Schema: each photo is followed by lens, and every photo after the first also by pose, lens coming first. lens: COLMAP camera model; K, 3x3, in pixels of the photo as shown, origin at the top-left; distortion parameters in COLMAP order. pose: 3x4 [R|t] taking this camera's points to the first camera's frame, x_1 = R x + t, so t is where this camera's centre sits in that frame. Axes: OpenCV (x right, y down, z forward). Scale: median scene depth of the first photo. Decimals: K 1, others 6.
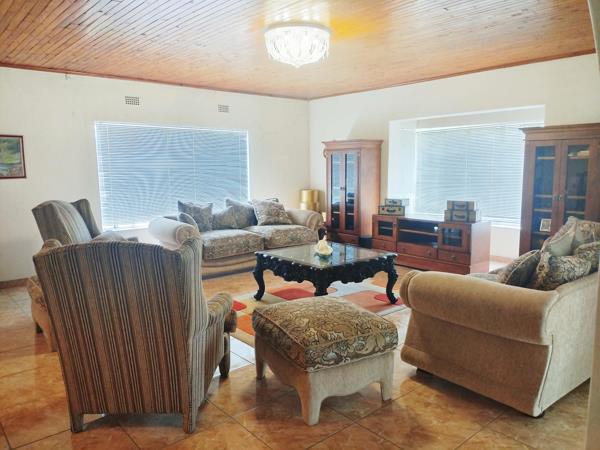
lens RADIAL K [[444.8, 0, 300.2], [0, 444.8, 223.7], [0, 0, 1]] dist [0.084219, -0.115060]
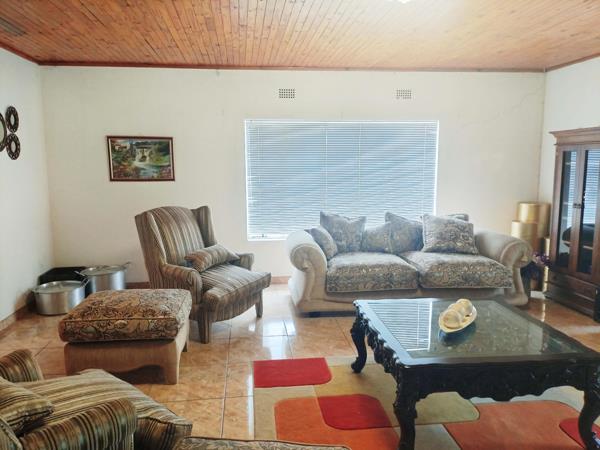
lens RADIAL K [[444.8, 0, 300.2], [0, 444.8, 223.7], [0, 0, 1]] dist [0.084219, -0.115060]
pose [[0.827270, 0.077074, -0.556492, 0.221197], [-0.075424, 0.996814, 0.025934, -0.070149], [0.556718, 0.020518, 0.830448, 0.449757]]
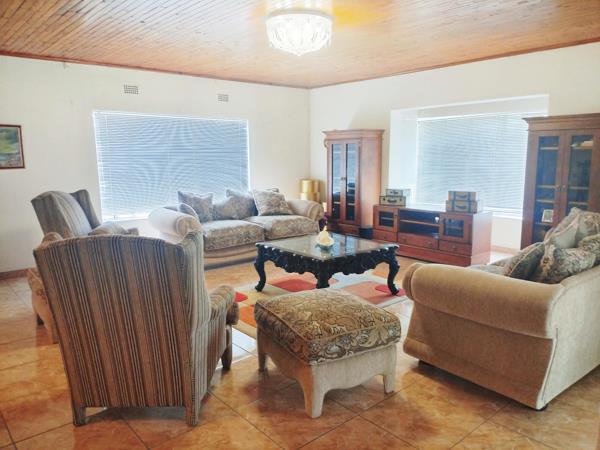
lens RADIAL K [[444.8, 0, 300.2], [0, 444.8, 223.7], [0, 0, 1]] dist [0.084219, -0.115060]
pose [[0.999999, 0.000491, 0.001521, -0.004706], [-0.000527, 0.999712, 0.023991, -0.004289], [-0.001509, -0.023992, 0.999711, 0.006663]]
